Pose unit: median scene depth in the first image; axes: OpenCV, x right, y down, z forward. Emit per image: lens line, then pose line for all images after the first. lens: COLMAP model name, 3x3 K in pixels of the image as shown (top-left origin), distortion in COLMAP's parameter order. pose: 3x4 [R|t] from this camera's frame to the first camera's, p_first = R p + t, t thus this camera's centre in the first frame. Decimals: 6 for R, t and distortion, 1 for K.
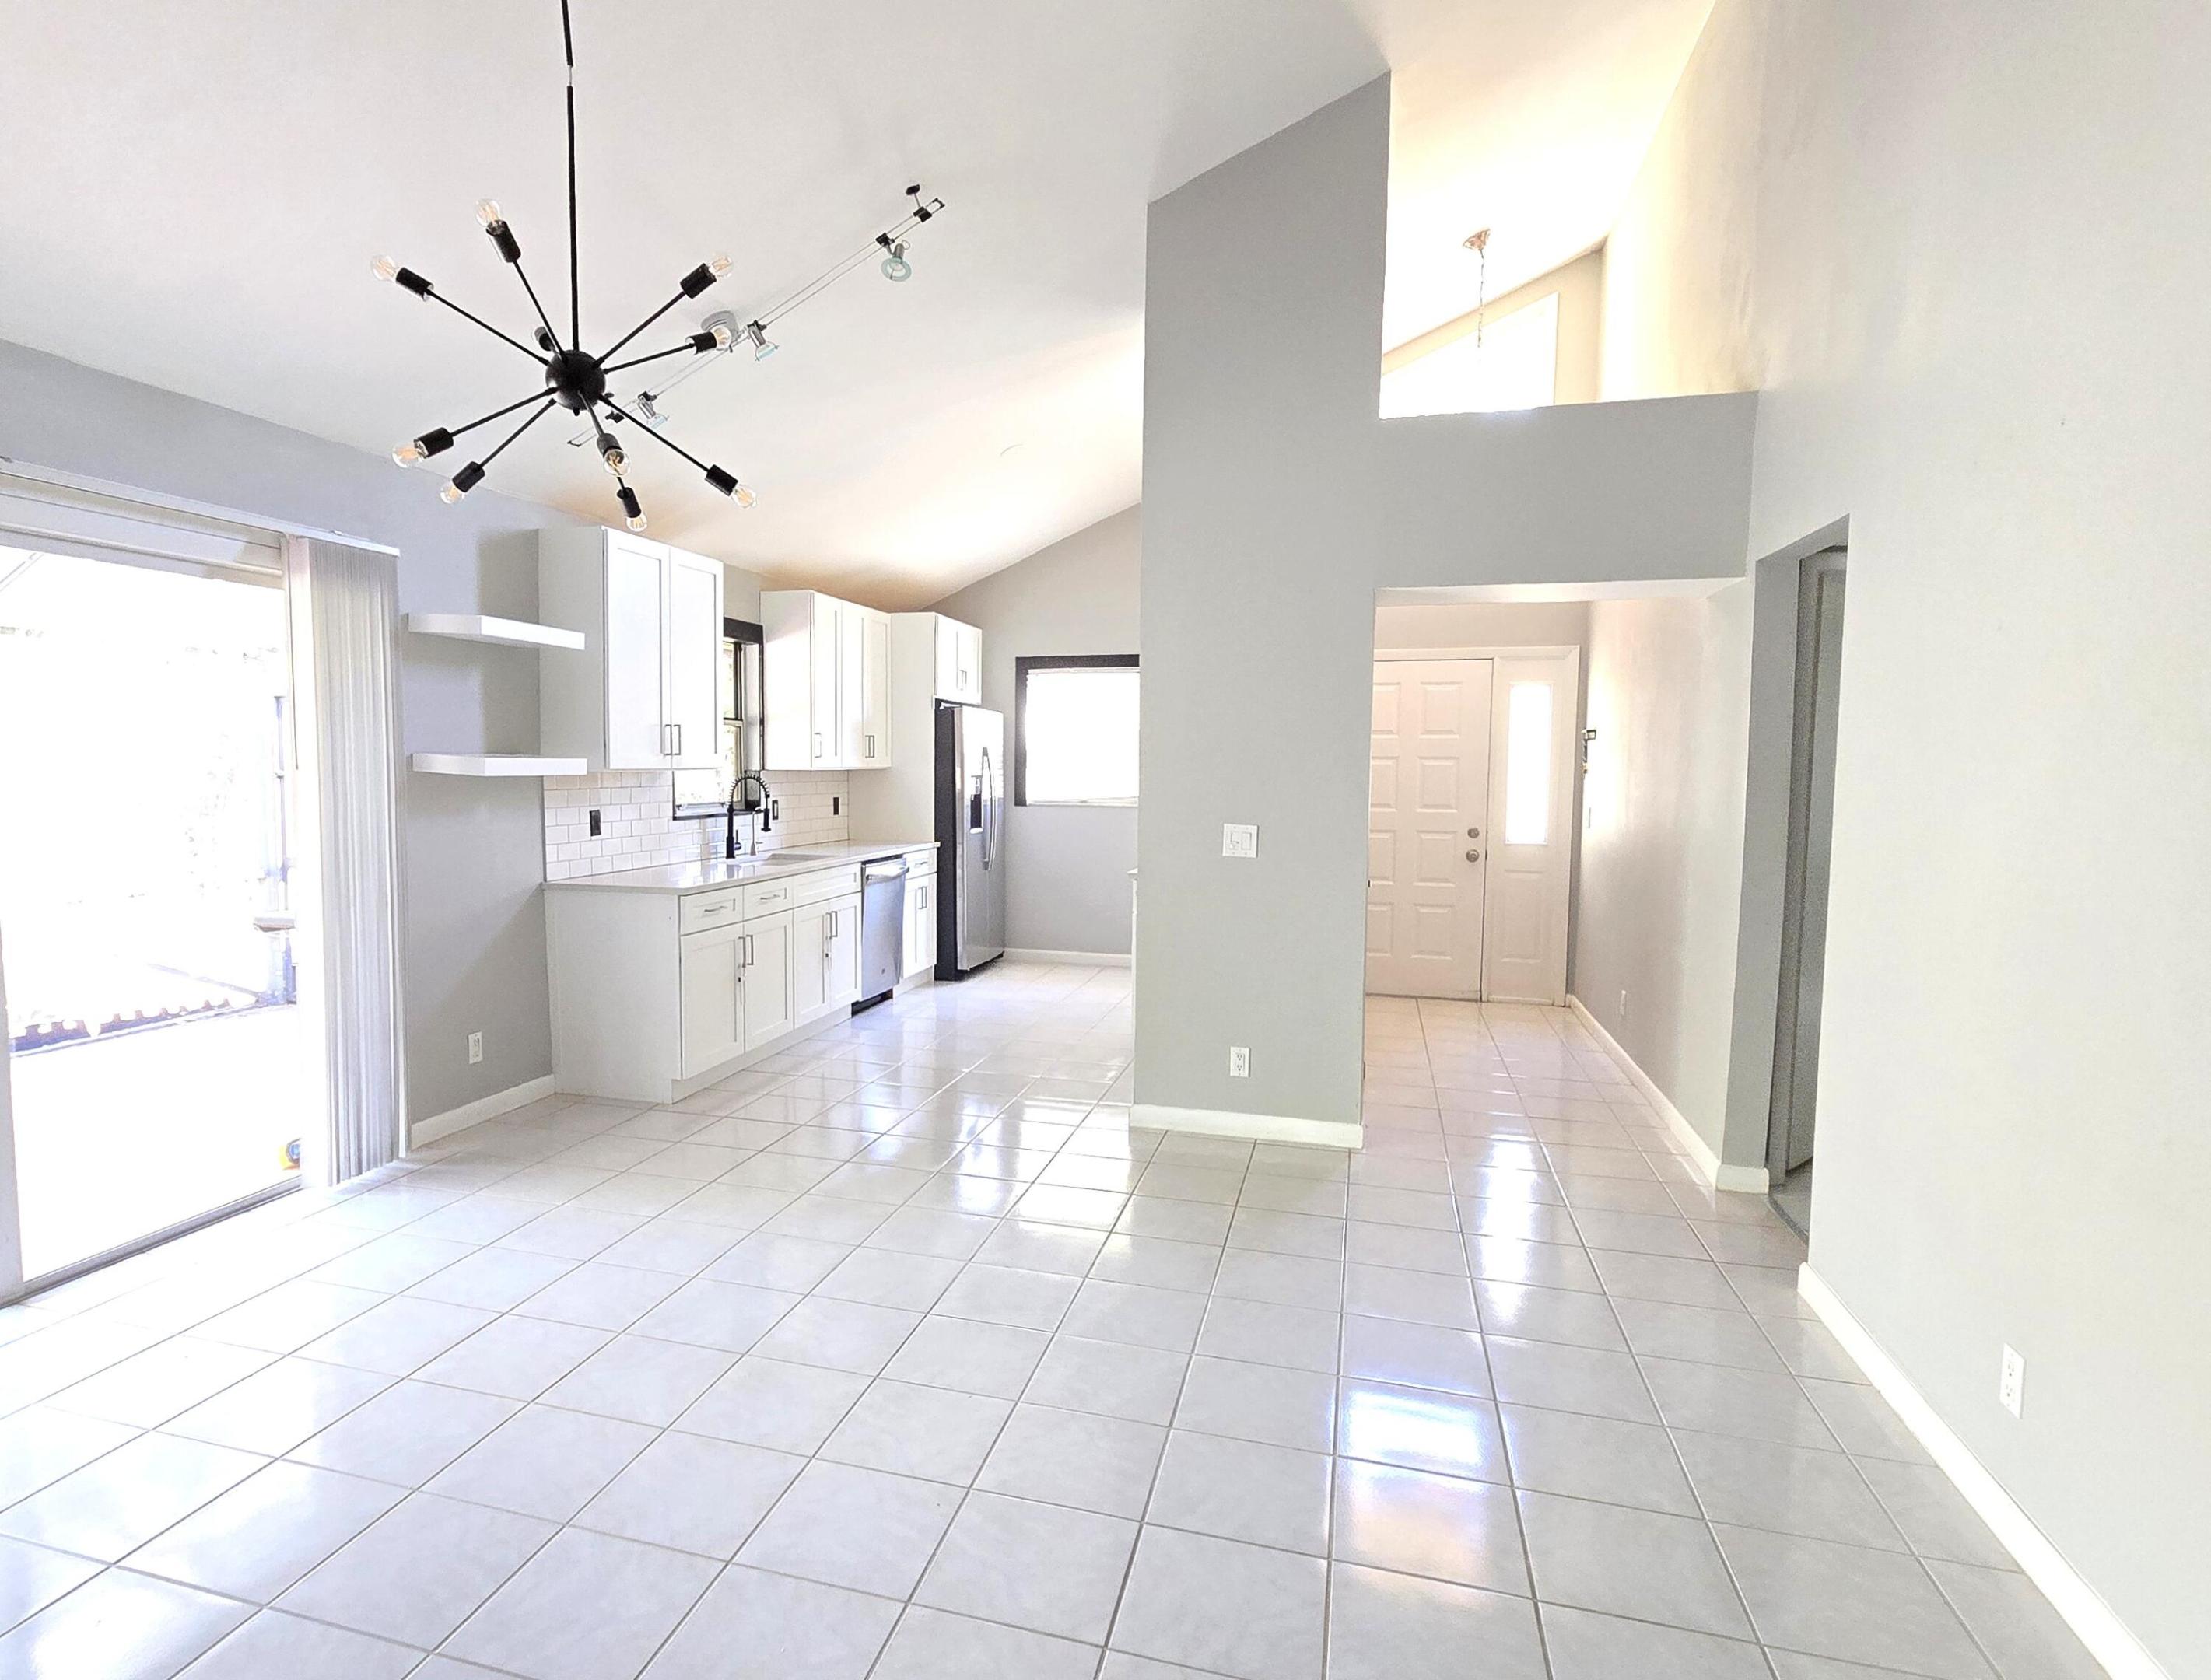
lens RADIAL K [[1211.4, 0, 994.5], [0, 1211.4, 862.9], [0, 0, 1]] dist [0.000247, -0.000005]
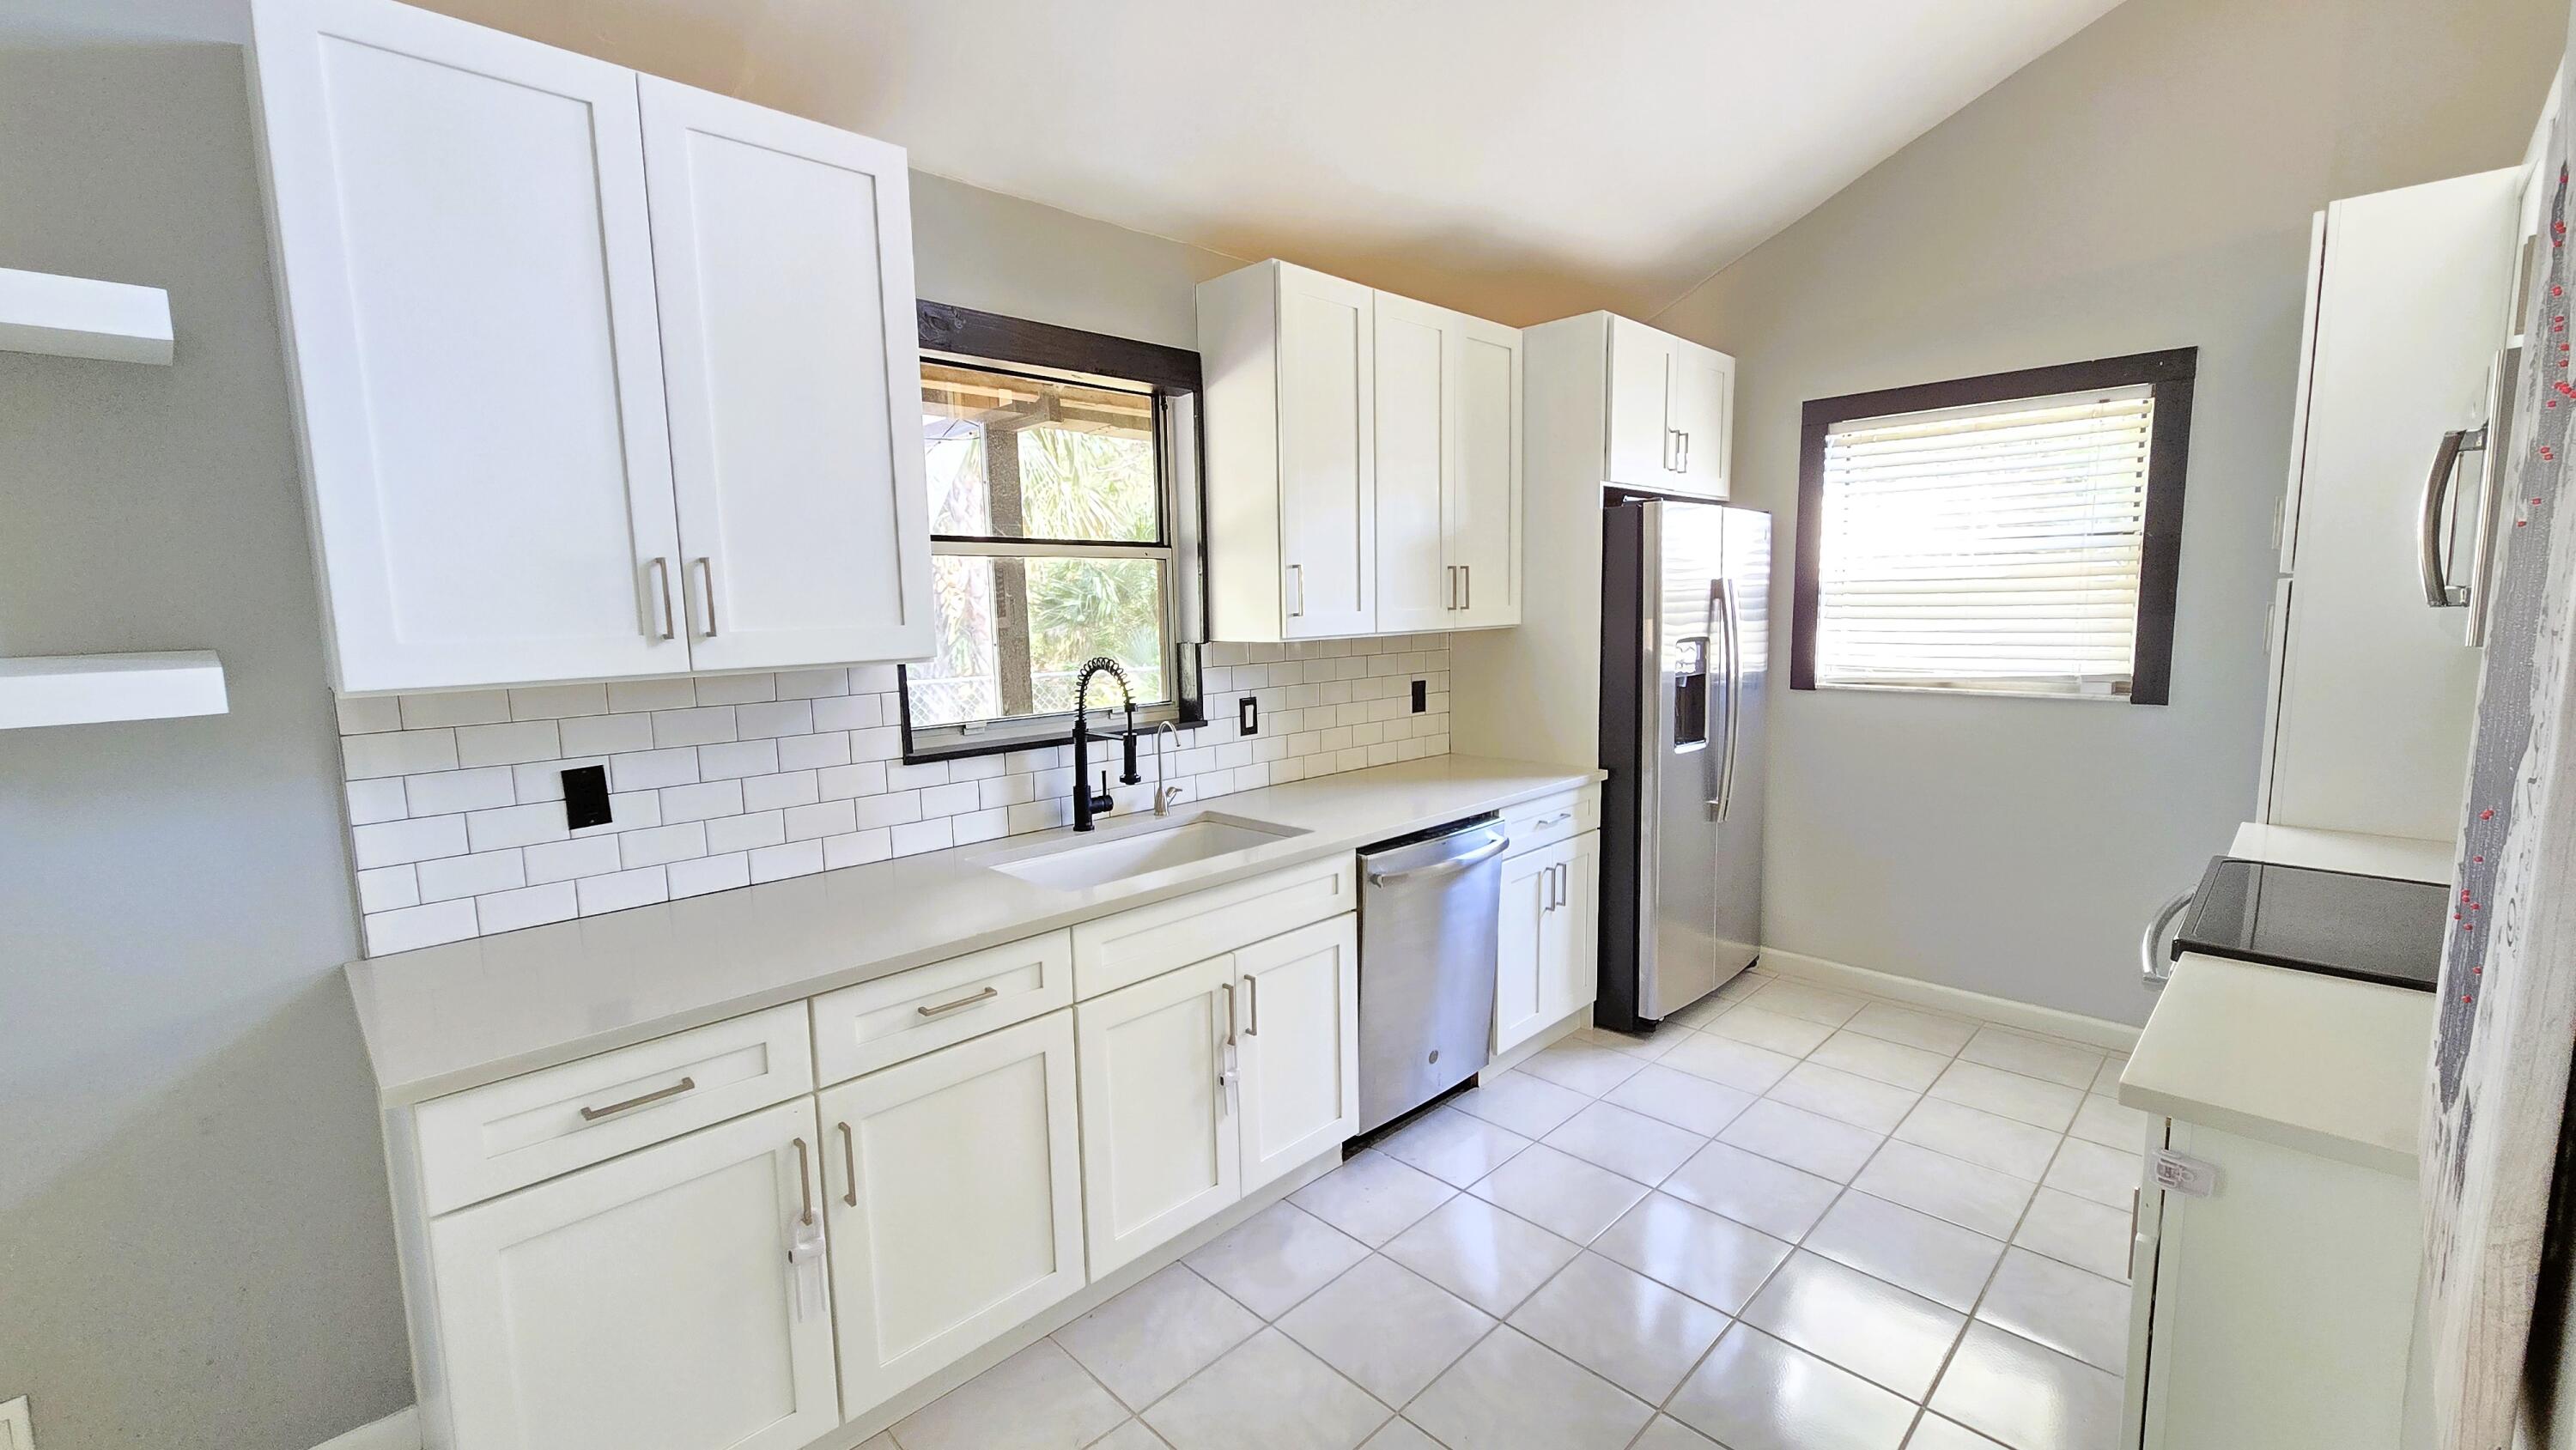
lens RADIAL K [[1049.6, 0, 1282.9], [0, 1049.6, 742.0], [0, 0, 1]] dist [-0.002912, -0.000346]
pose [[0.881590, 0.039171, -0.470387, 0.048267], [-0.013158, 0.998203, 0.058464, -0.061315], [0.471832, -0.045352, 0.880521, 0.626407]]
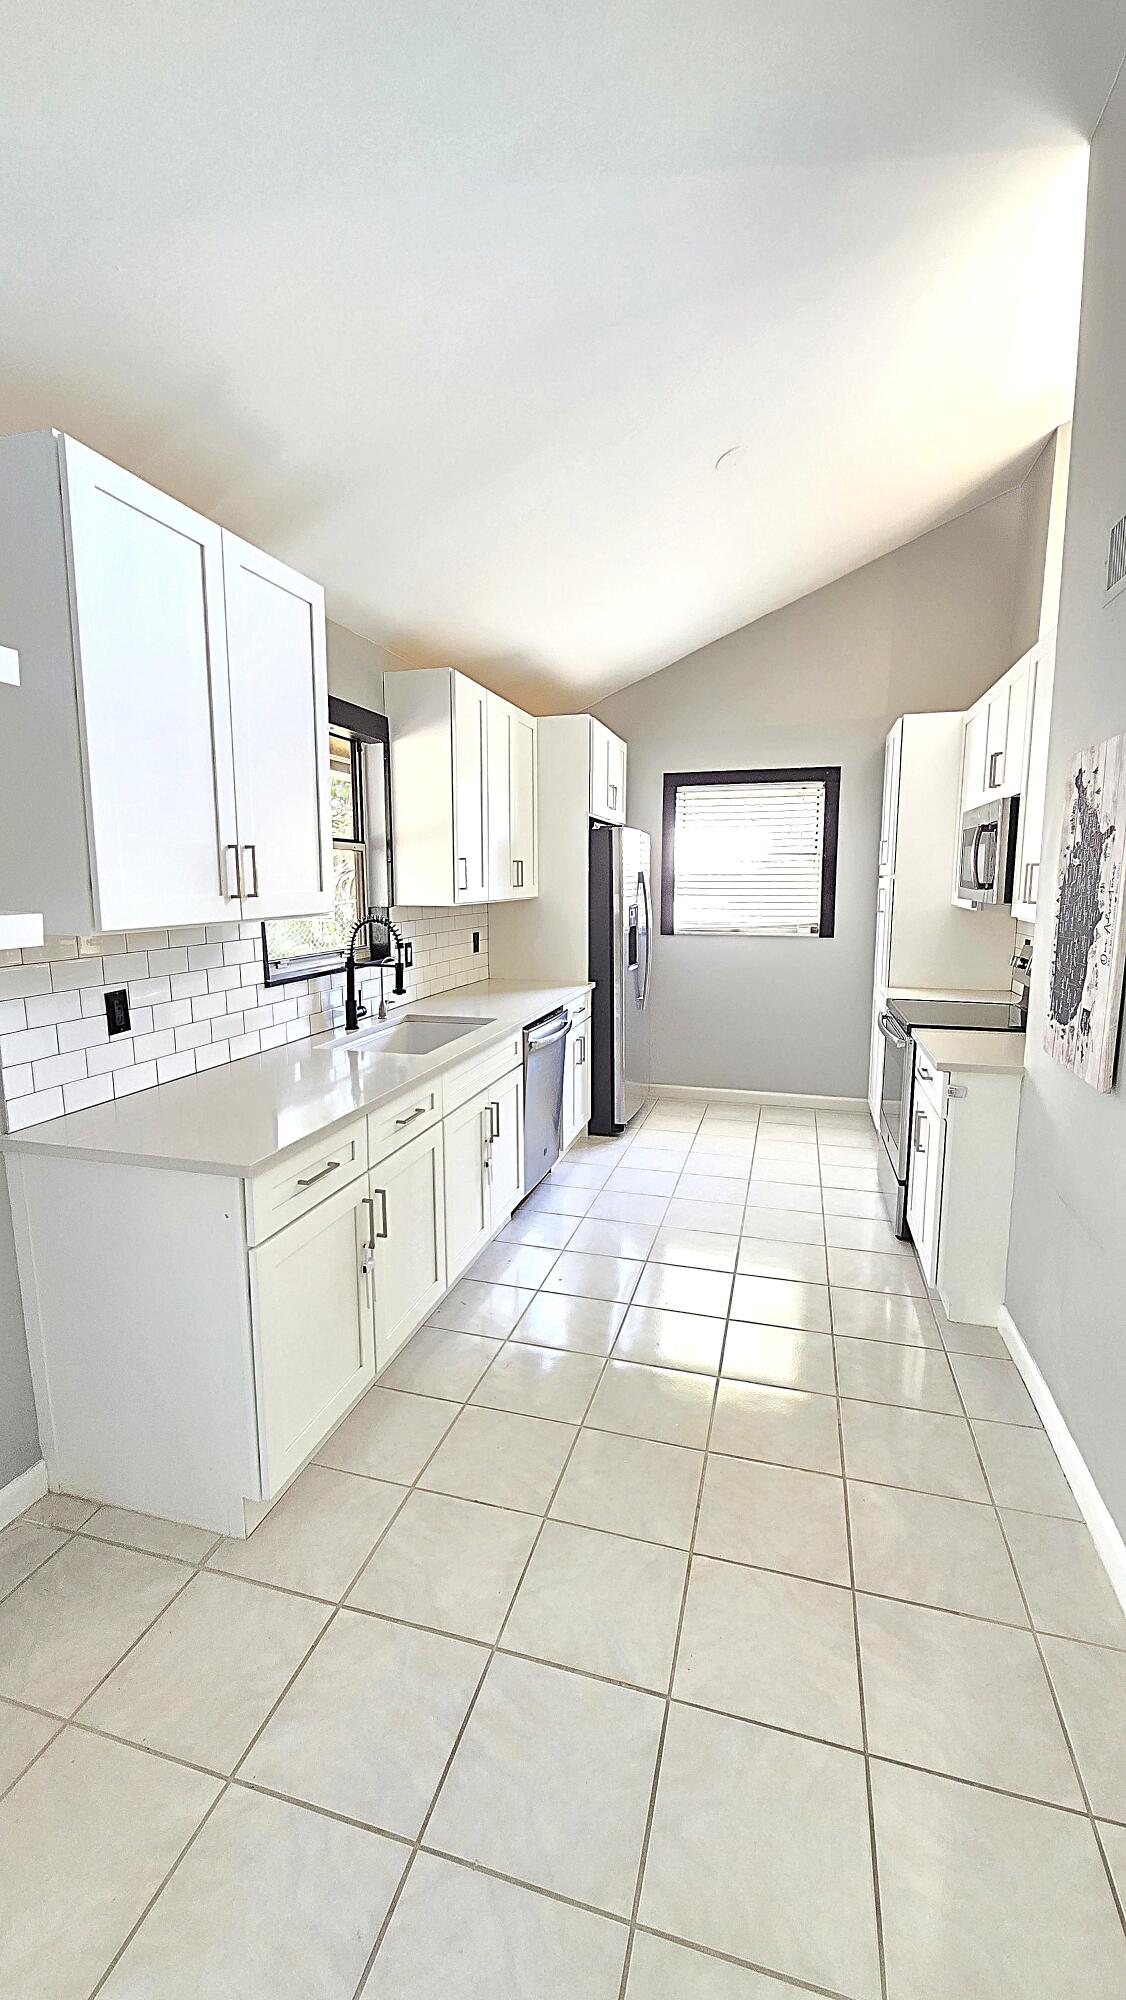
lens RADIAL K [[818.3, 0, 563.0], [0, 818.3, 1000.0], [0, 0, 1]] dist [-0.000020, 0.000004]
pose [[0.999748, -0.010438, 0.019864, -0.092338], [0.009103, 0.997768, 0.066157, -0.050617], [-0.020510, -0.065959, 0.997611, 0.468117]]
